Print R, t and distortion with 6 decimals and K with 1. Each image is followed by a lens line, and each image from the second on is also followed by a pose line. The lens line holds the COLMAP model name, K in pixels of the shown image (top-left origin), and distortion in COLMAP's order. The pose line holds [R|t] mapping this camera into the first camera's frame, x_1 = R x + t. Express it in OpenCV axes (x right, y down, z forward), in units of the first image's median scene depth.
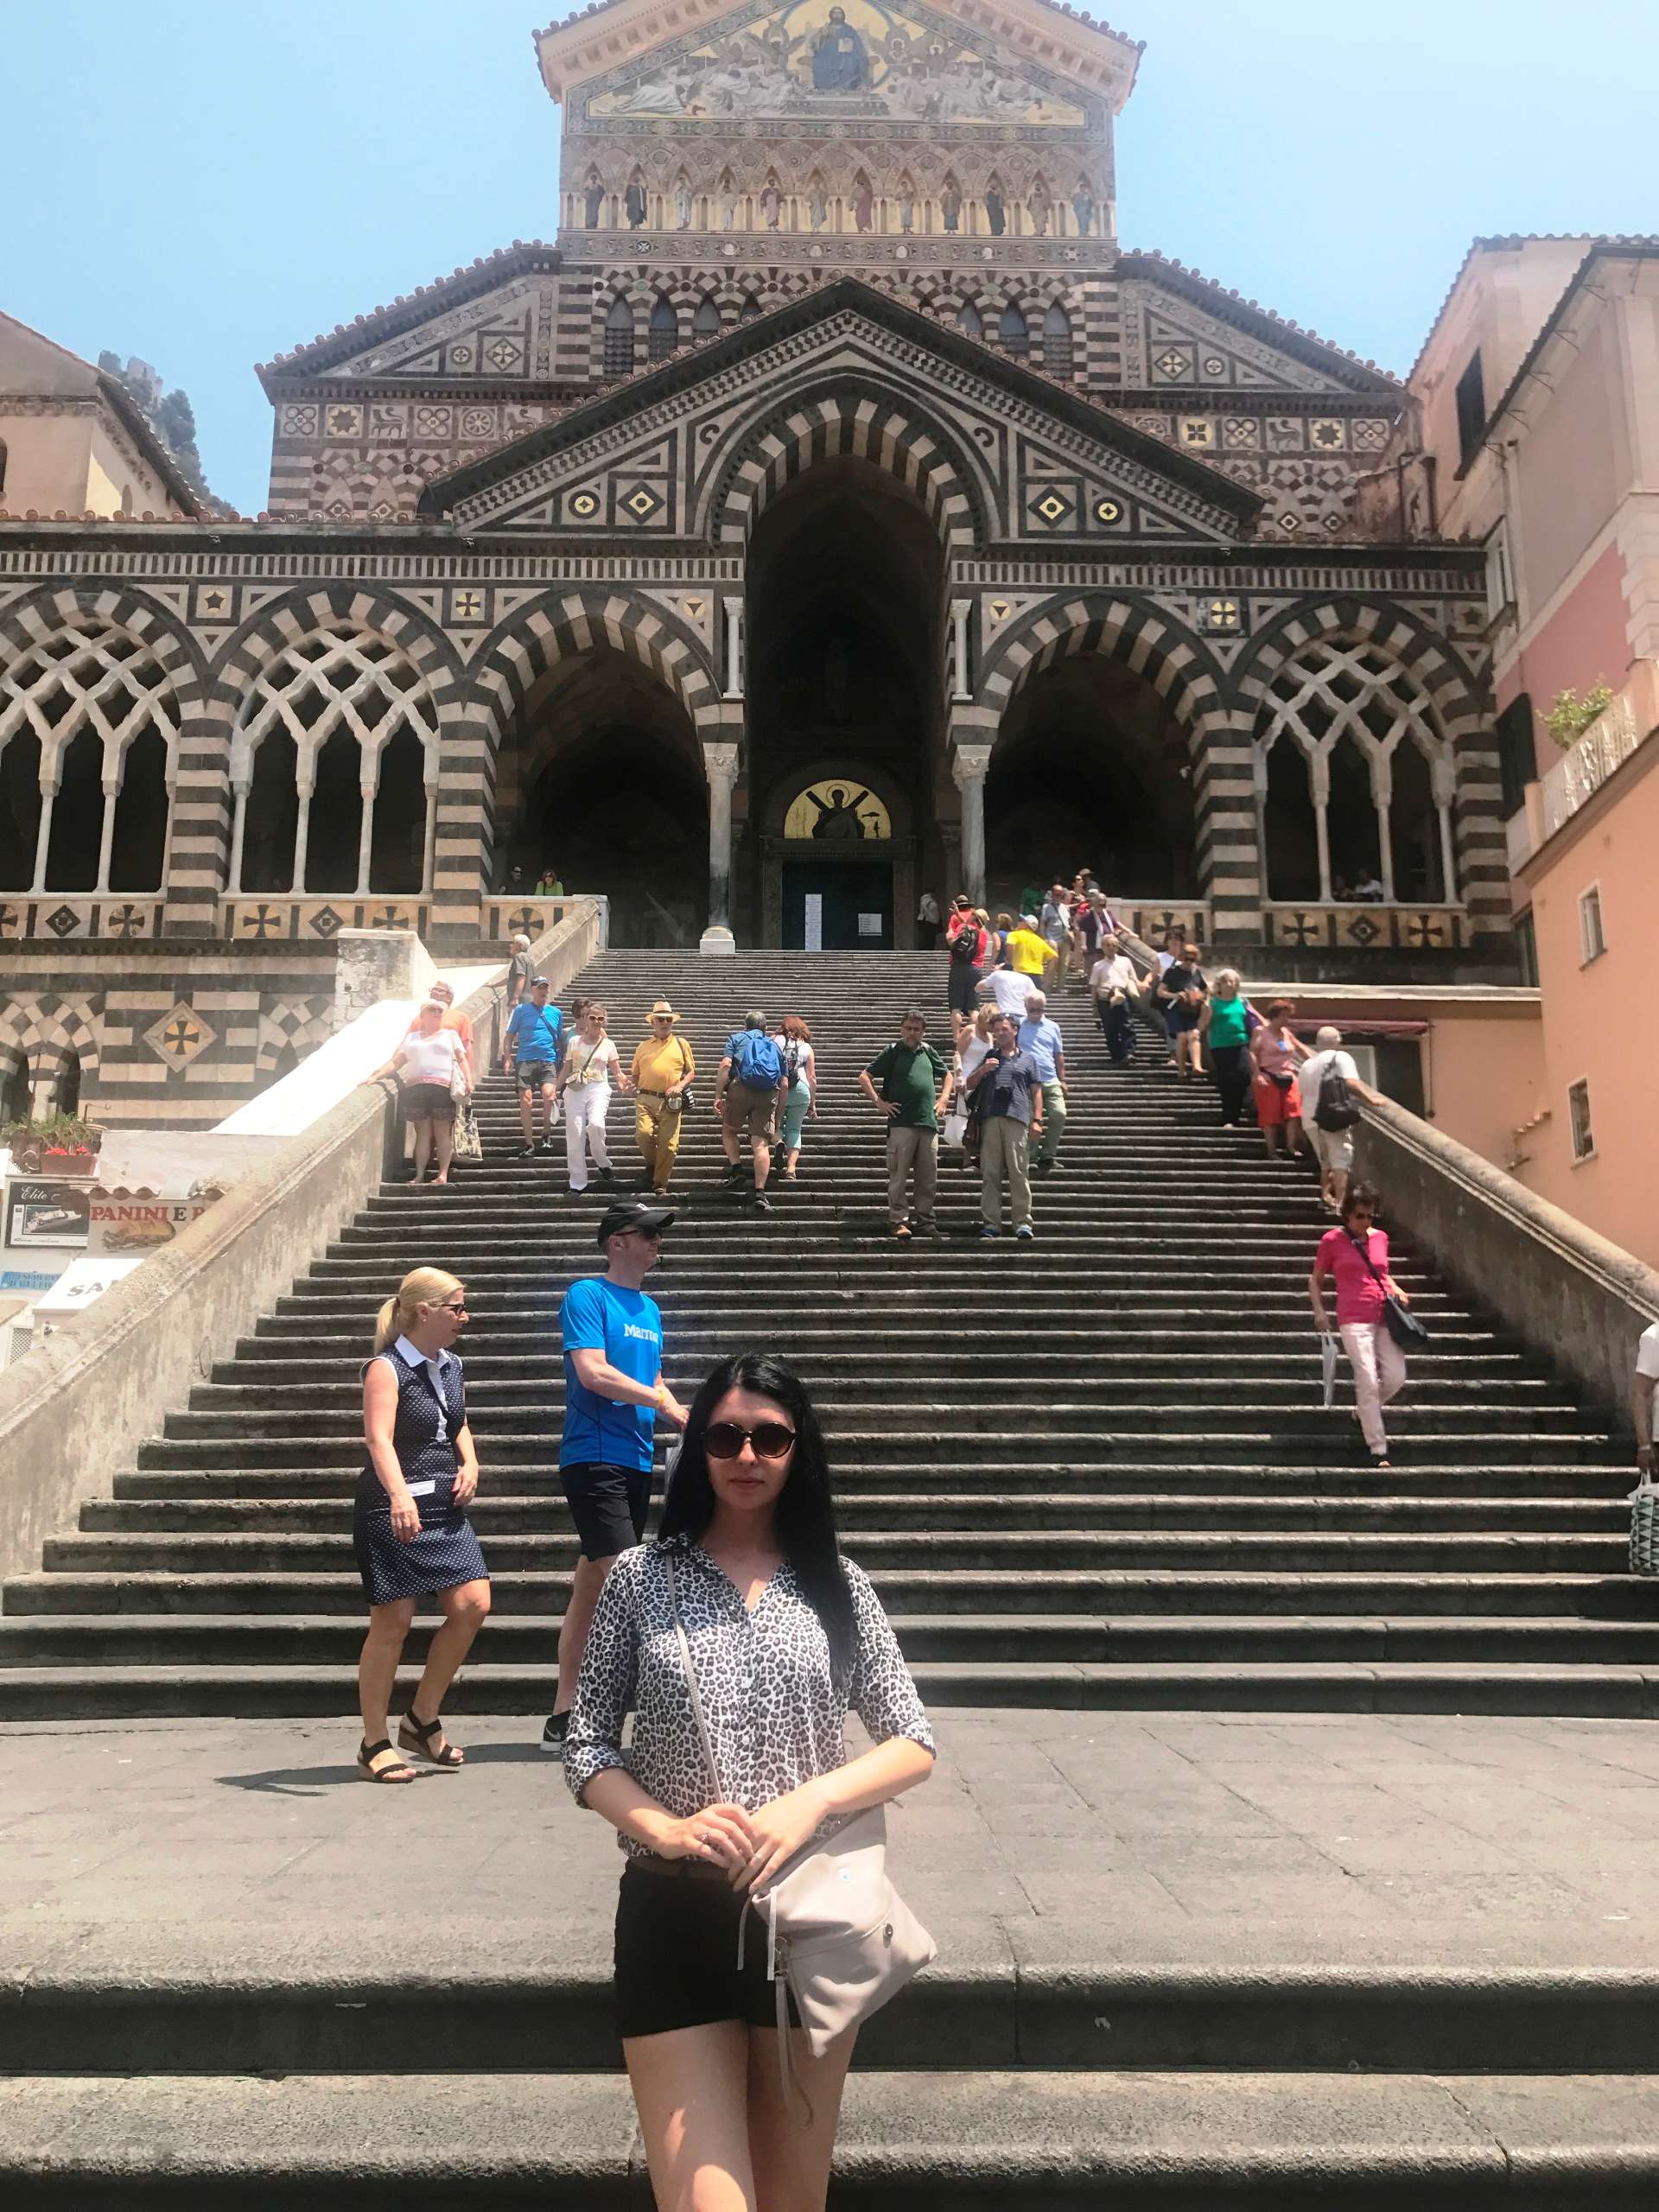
lens RADIAL K [[1788.6, 0, 832.5], [0, 1788.6, 1109.4], [0, 0, 1]] dist [0.002710, -0.003267]
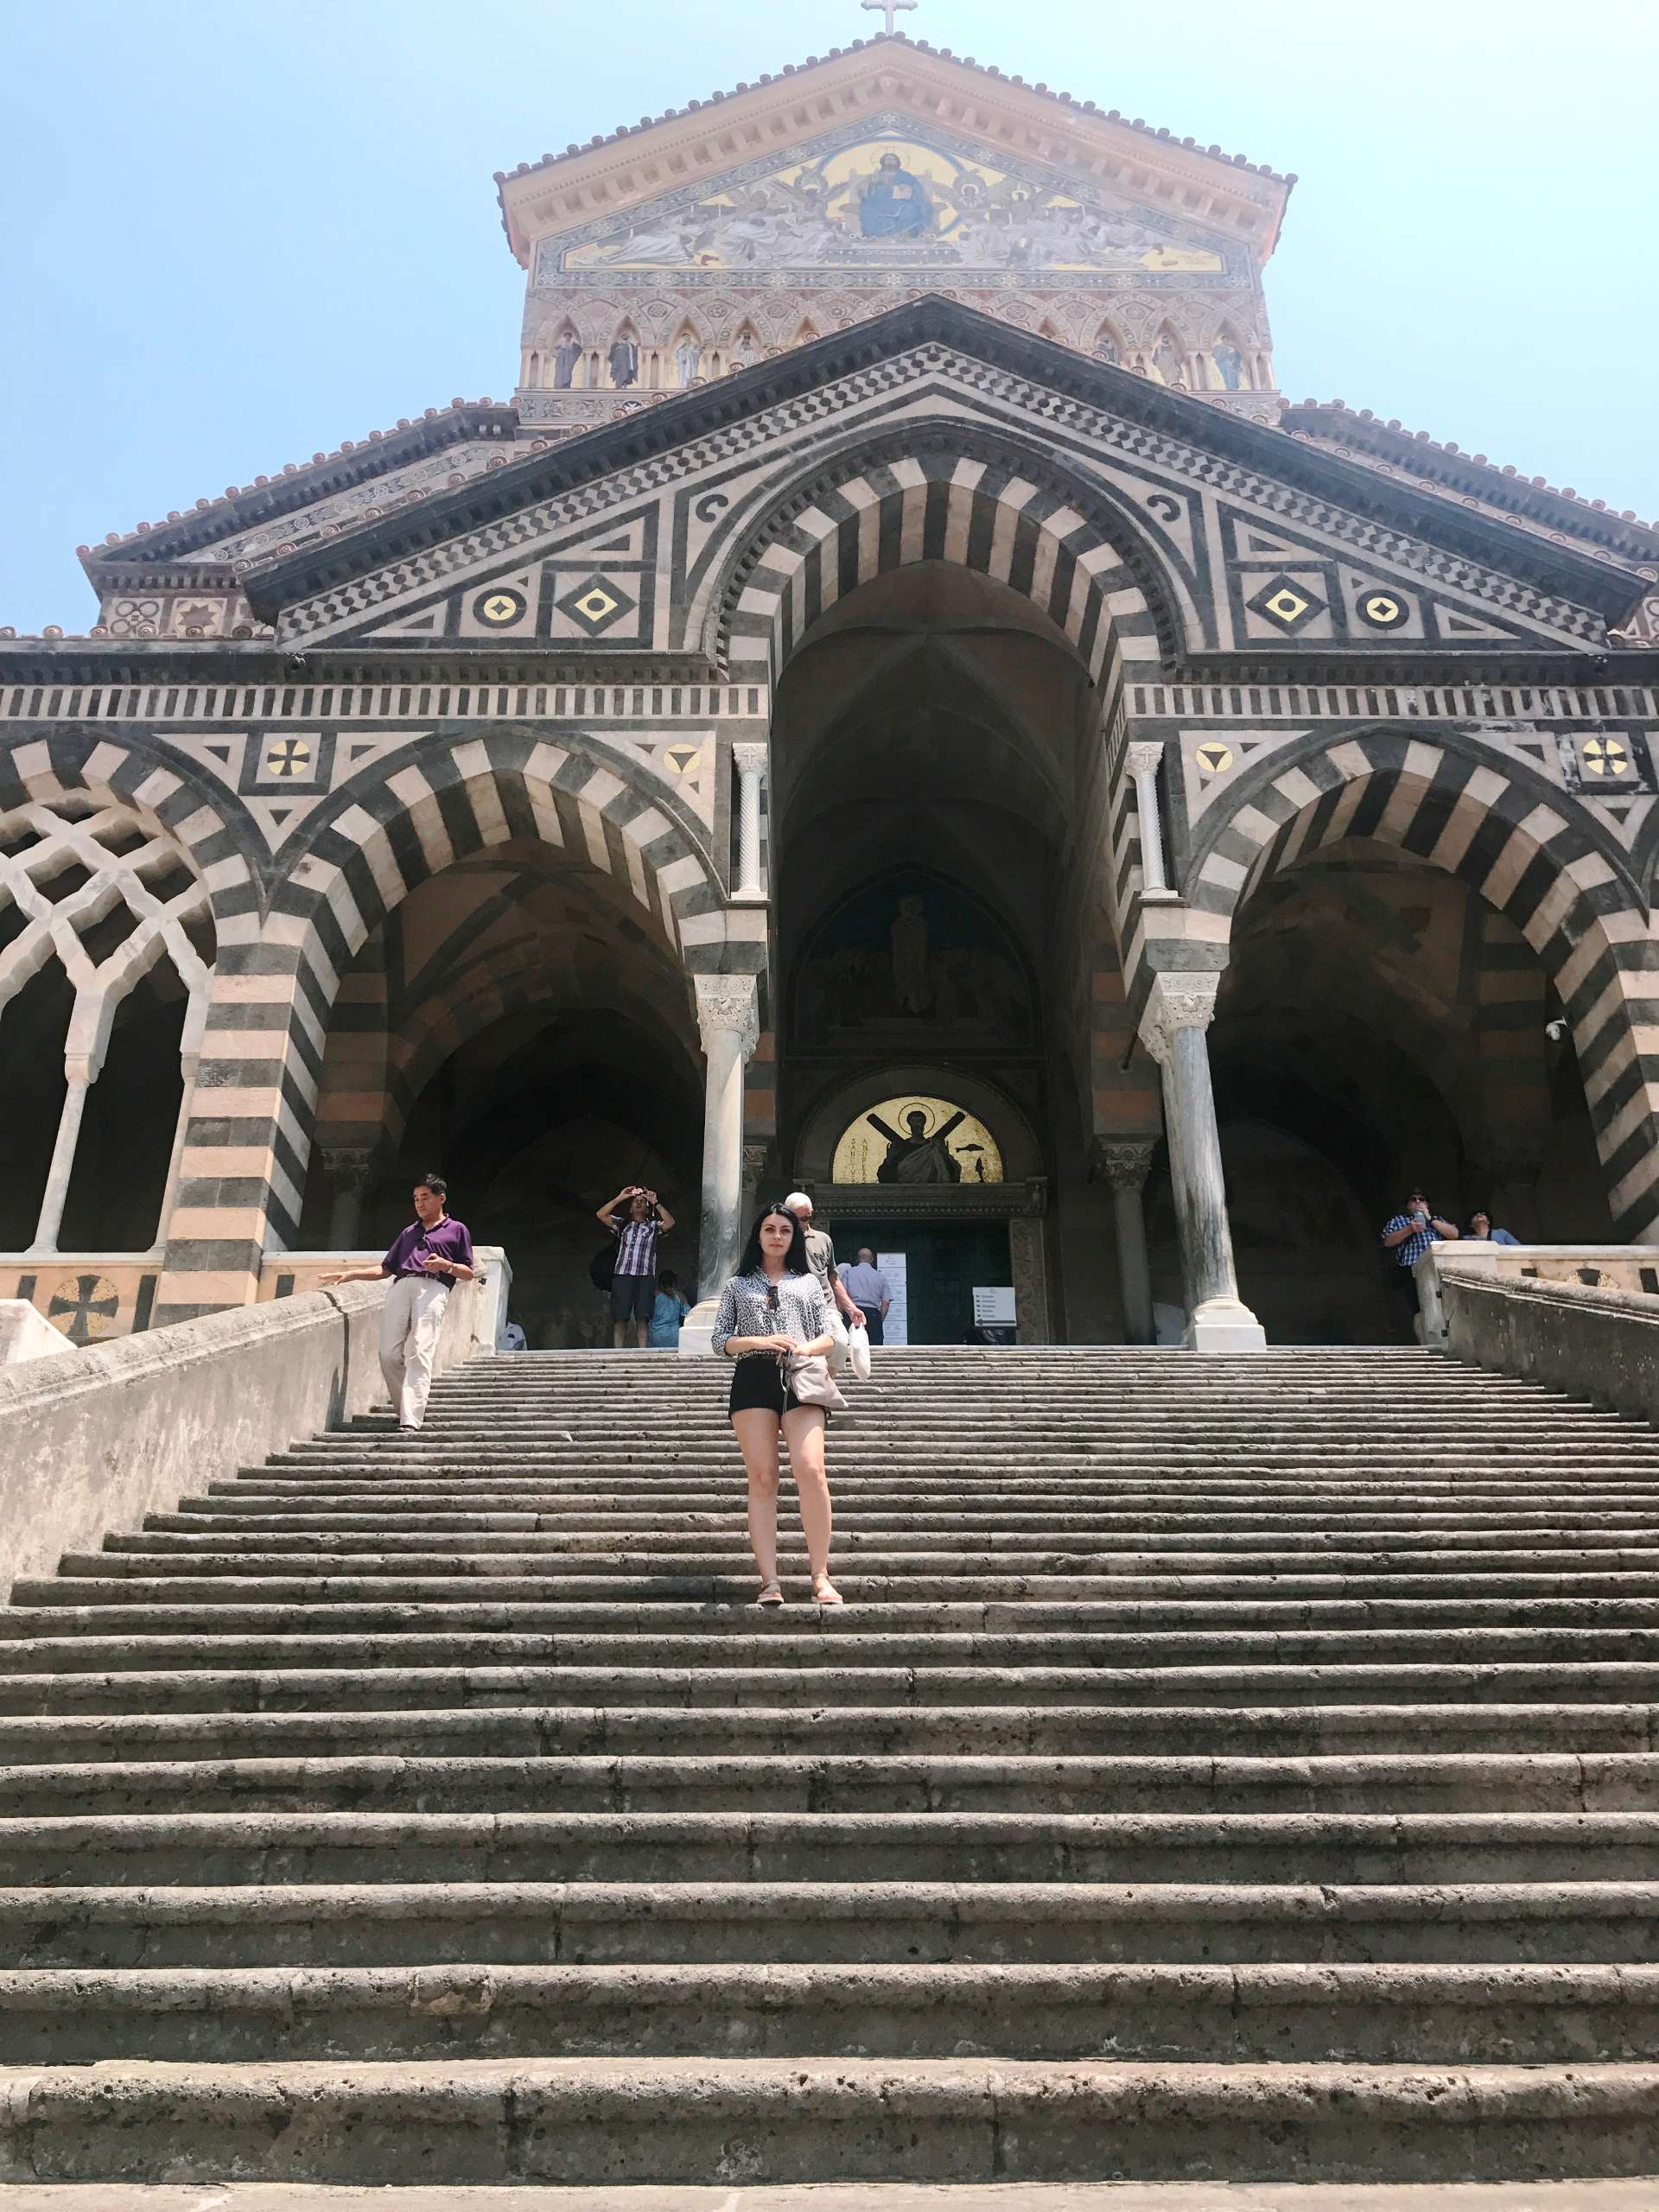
lens RADIAL K [[1788.6, 0, 862.1], [0, 1788.6, 1145.7], [0, 0, 1]] dist [0.002710, -0.003267]
pose [[0.999950, -0.009224, 0.003974, -0.022251], [0.009887, 0.973634, -0.227903, -0.027260], [-0.001767, 0.227931, 0.973676, 0.458315]]
